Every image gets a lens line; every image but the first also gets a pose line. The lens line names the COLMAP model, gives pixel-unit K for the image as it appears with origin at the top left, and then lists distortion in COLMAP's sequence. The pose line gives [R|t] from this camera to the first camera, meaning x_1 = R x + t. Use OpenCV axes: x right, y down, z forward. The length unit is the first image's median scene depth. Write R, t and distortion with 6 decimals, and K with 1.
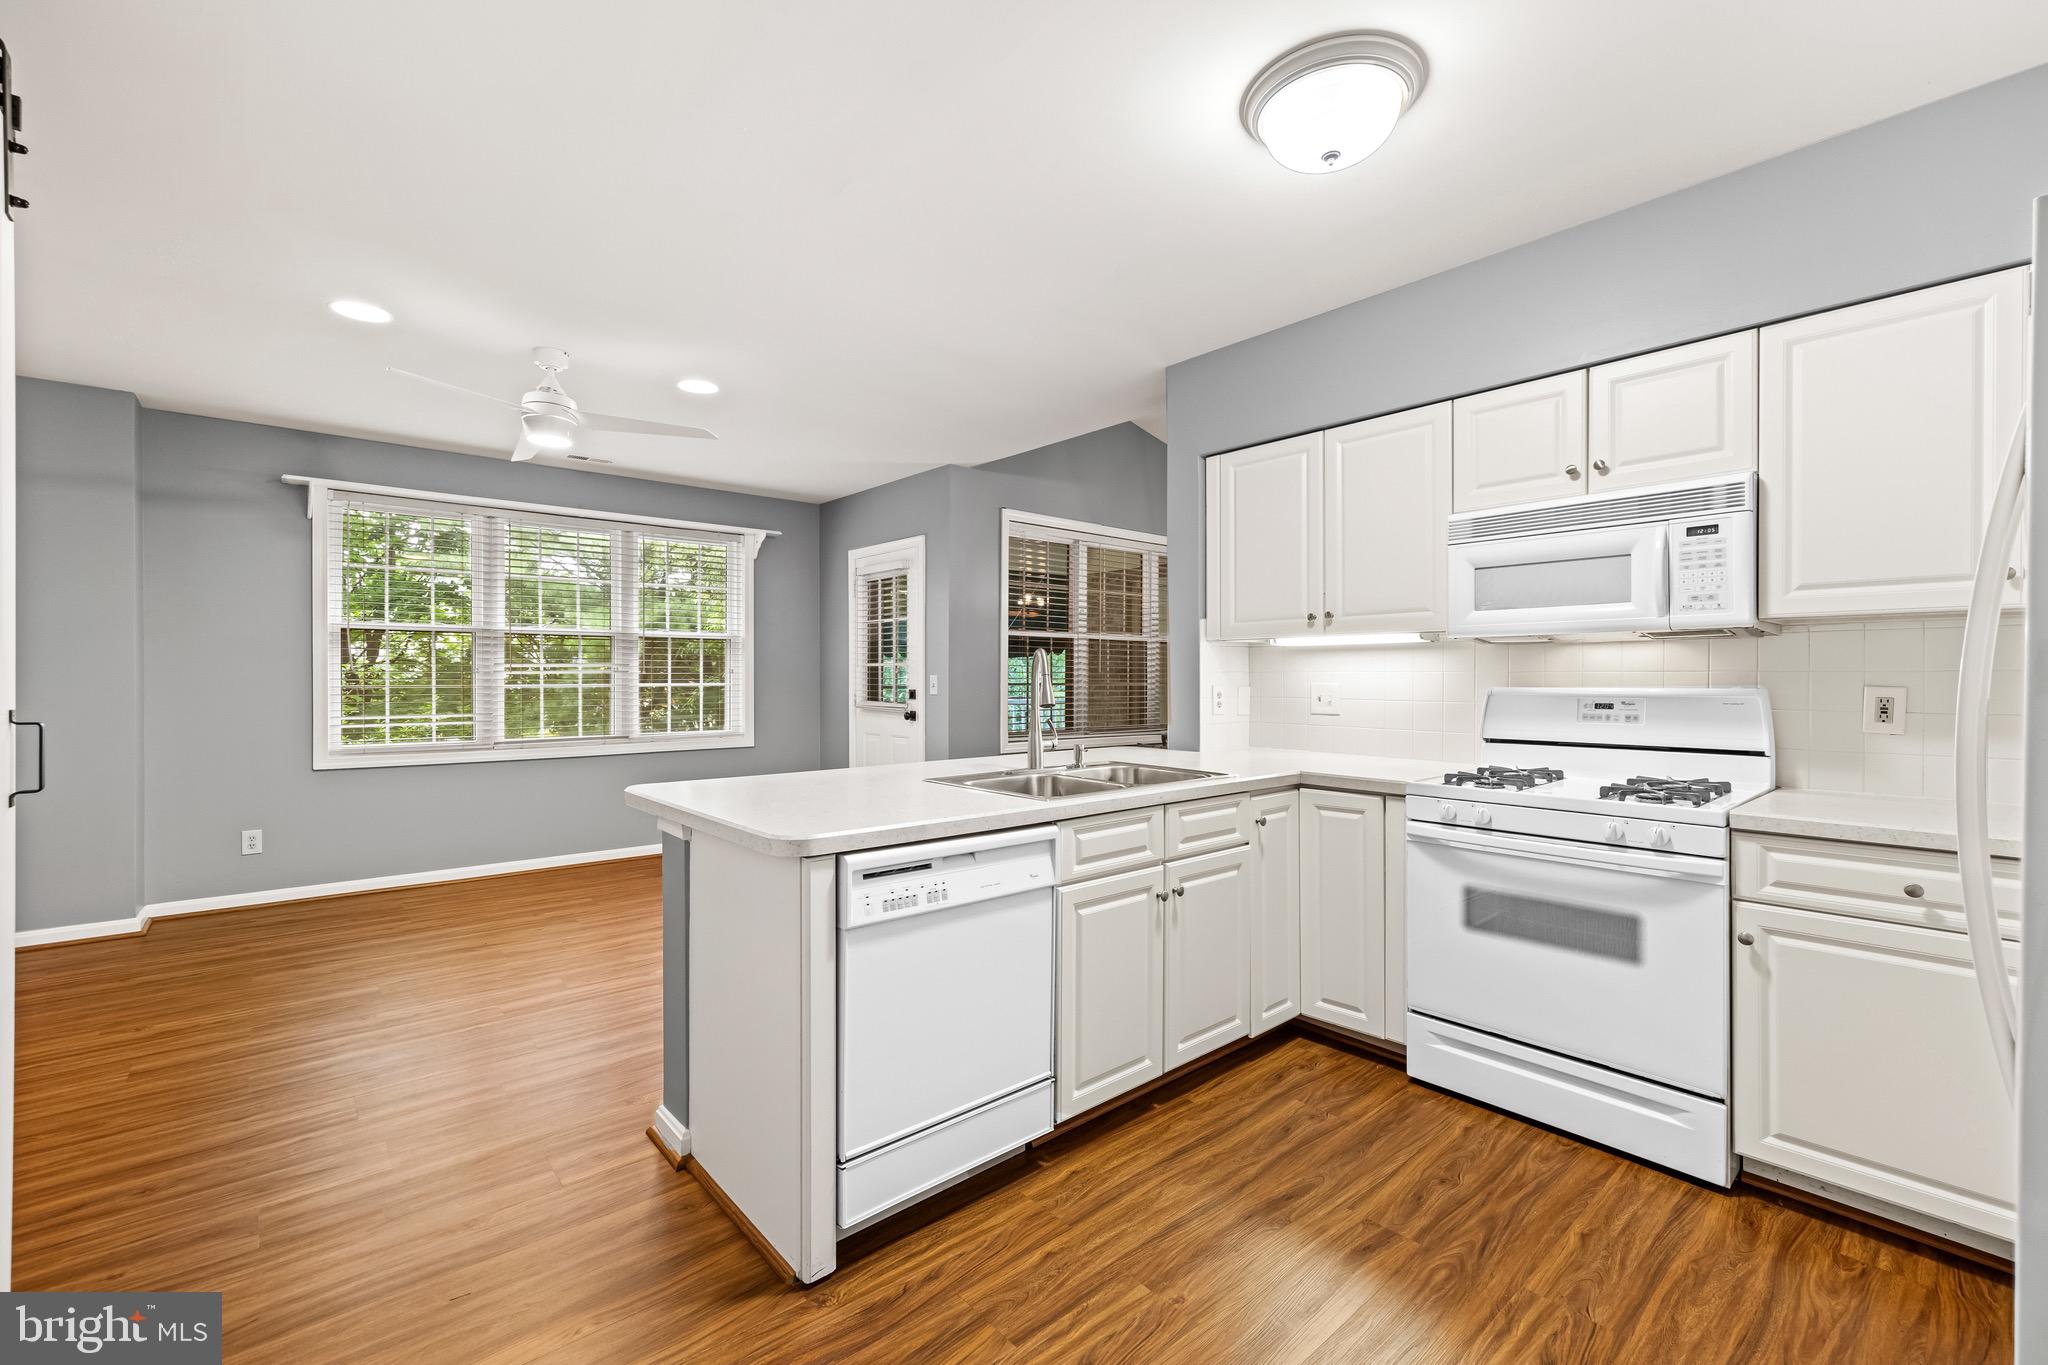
lens RADIAL K [[858.1, 0, 1016.4], [0, 858.1, 687.0], [0, 0, 1]] dist [-0.000029, 0.000344]
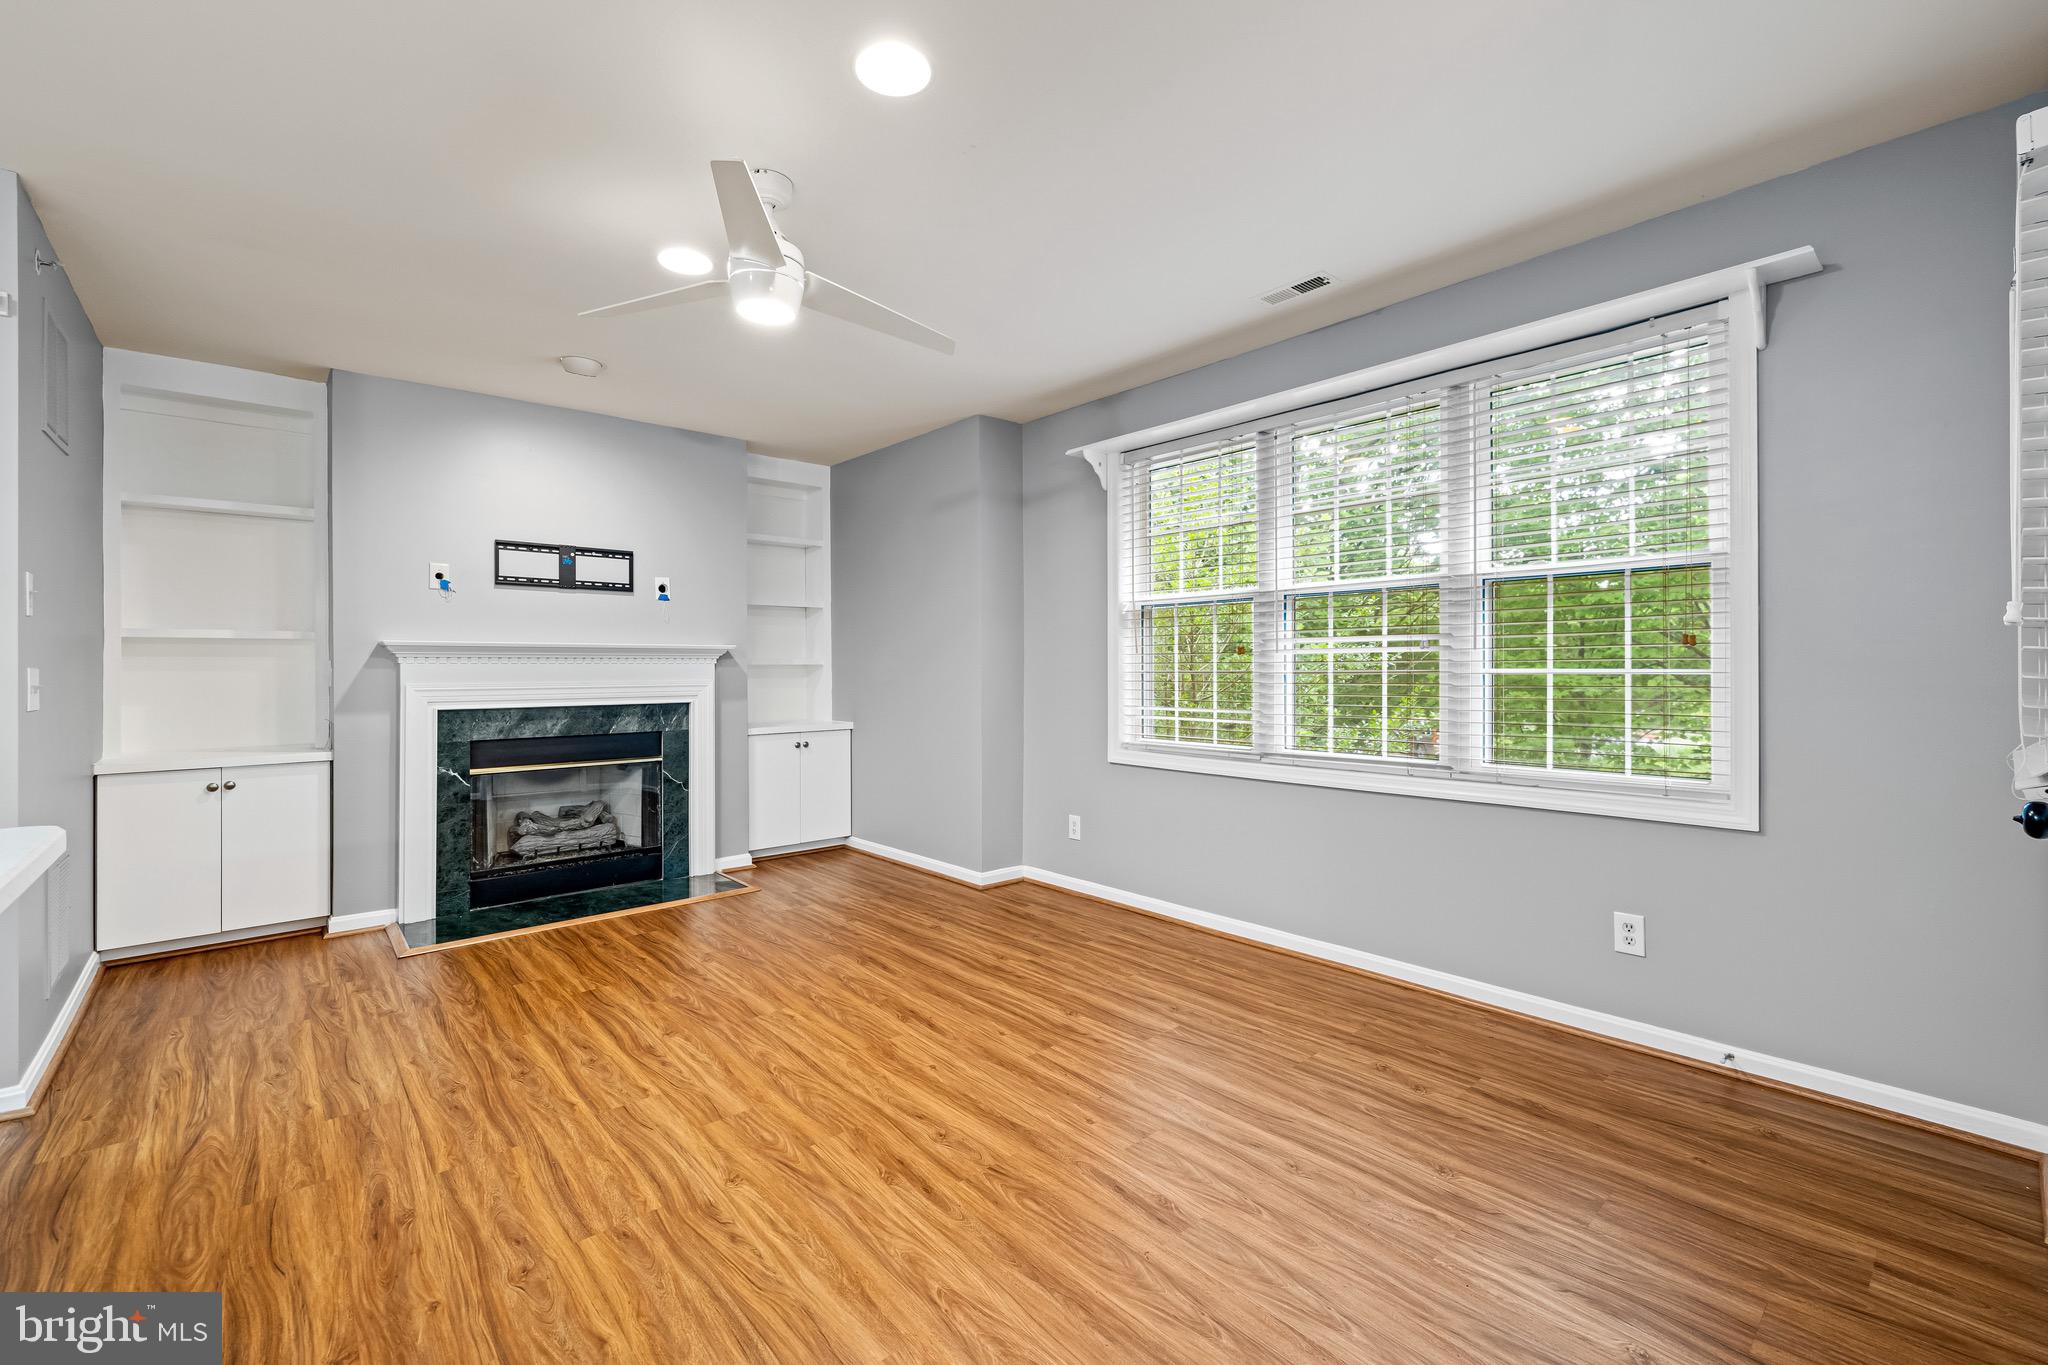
lens RADIAL K [[864.3, 0, 1019.0], [0, 864.3, 668.1], [0, 0, 1]] dist [0.000620, 0.000345]
pose [[0.008319, 0.000467, -0.999965, 0.180135], [-0.004993, 0.999987, 0.000426, -0.006855], [0.999953, 0.004989, 0.008322, 1.479596]]
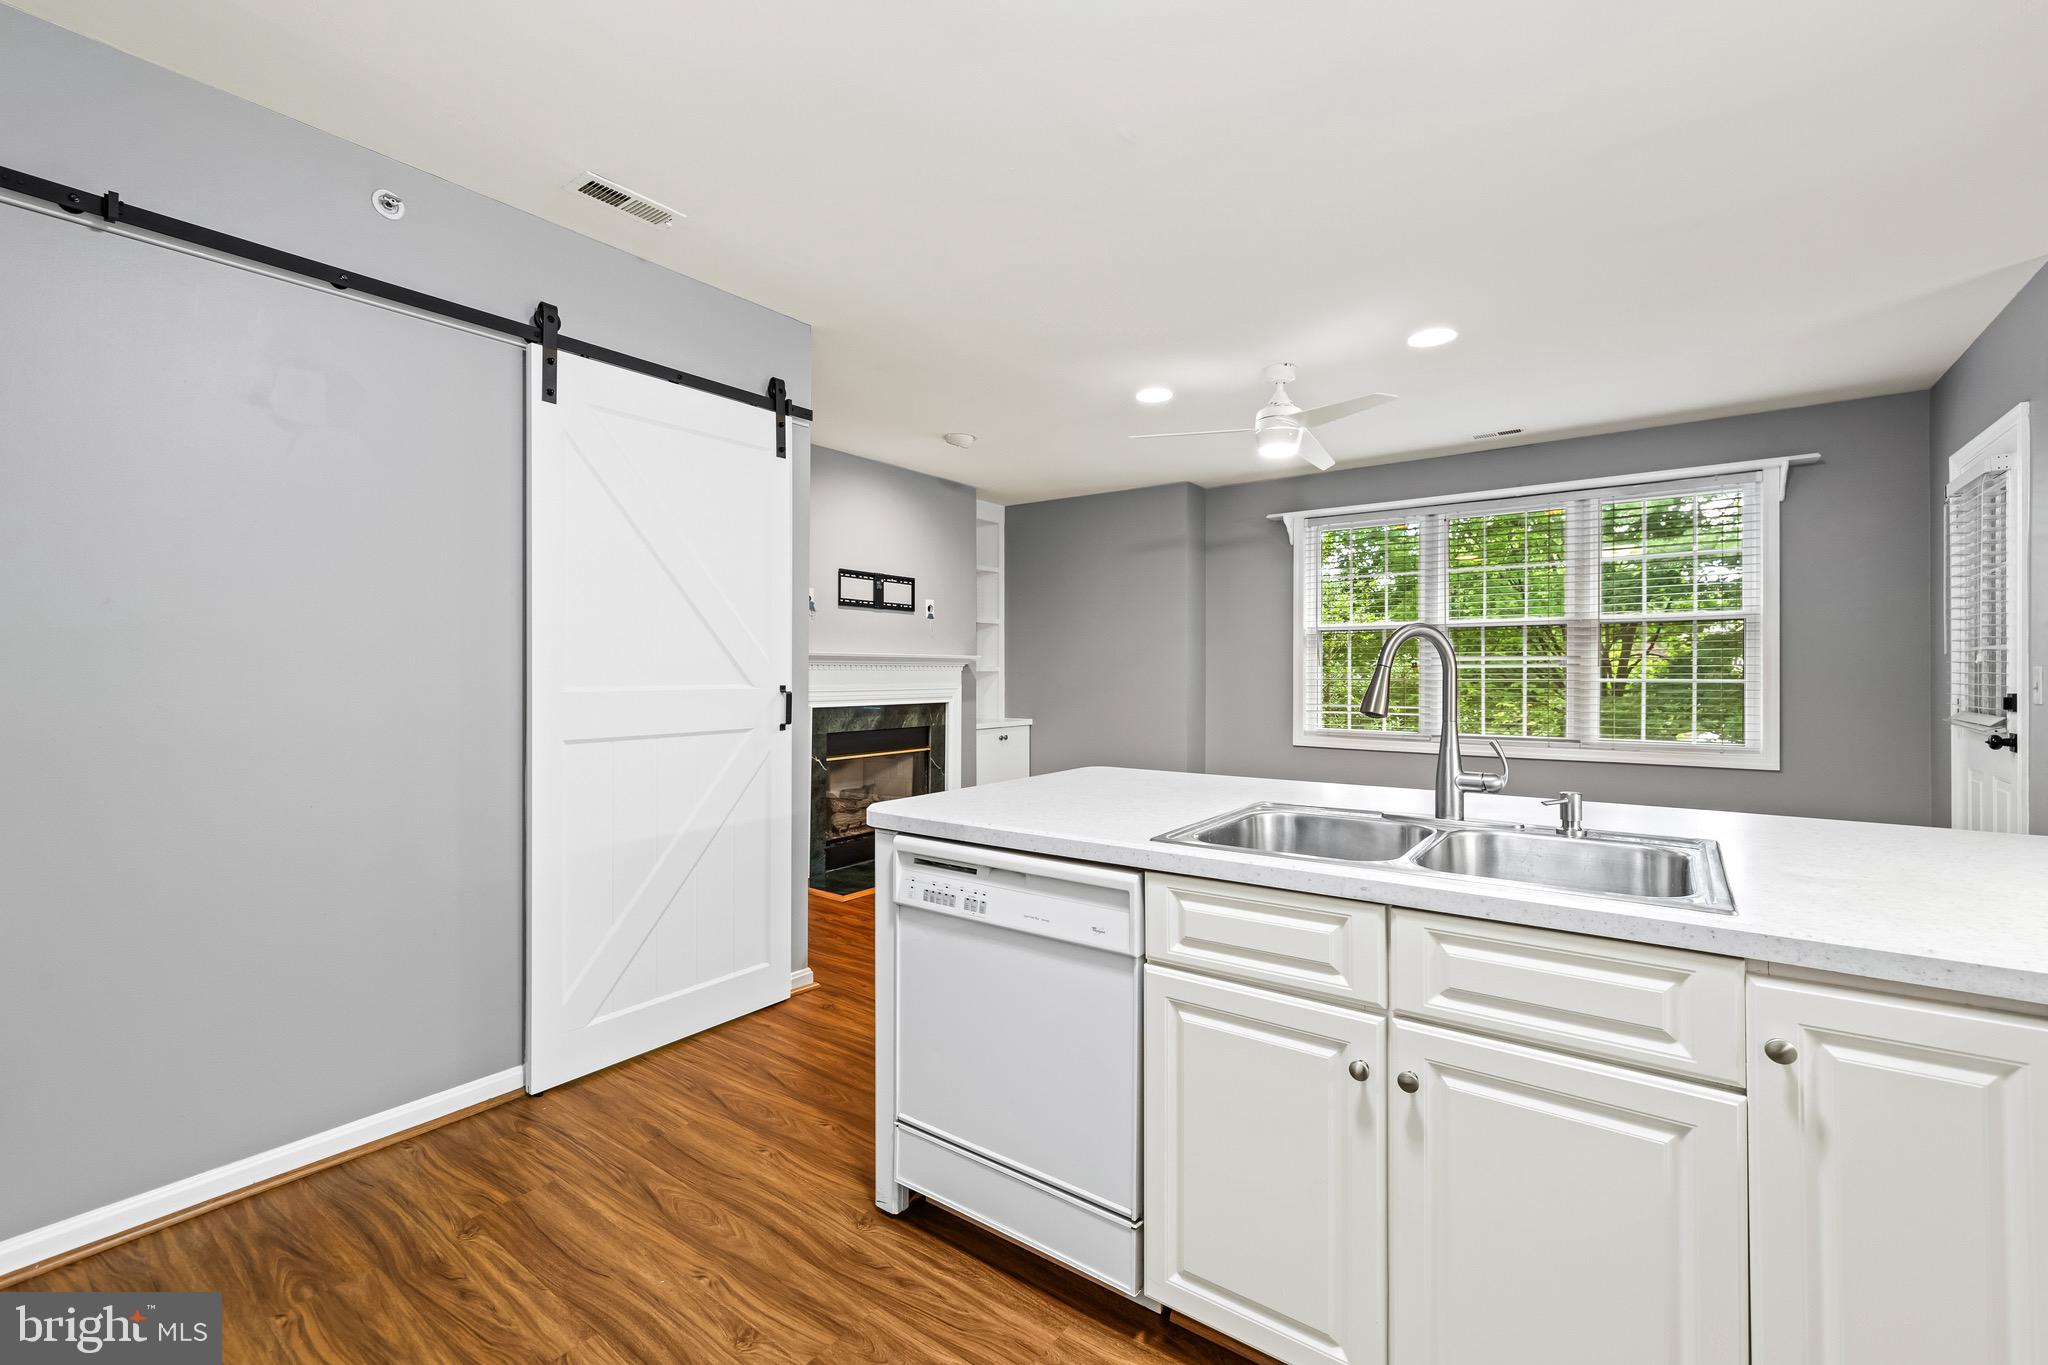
lens RADIAL K [[876.3, 0, 1027.2], [0, 876.3, 671.4], [0, 0, 1]] dist [0.015409, 0.000118]
pose [[0.220519, -0.000354, -0.975383, 0.568516], [-0.009666, 0.999950, -0.002548, -0.006429], [0.975335, 0.009990, 0.220504, 0.562347]]
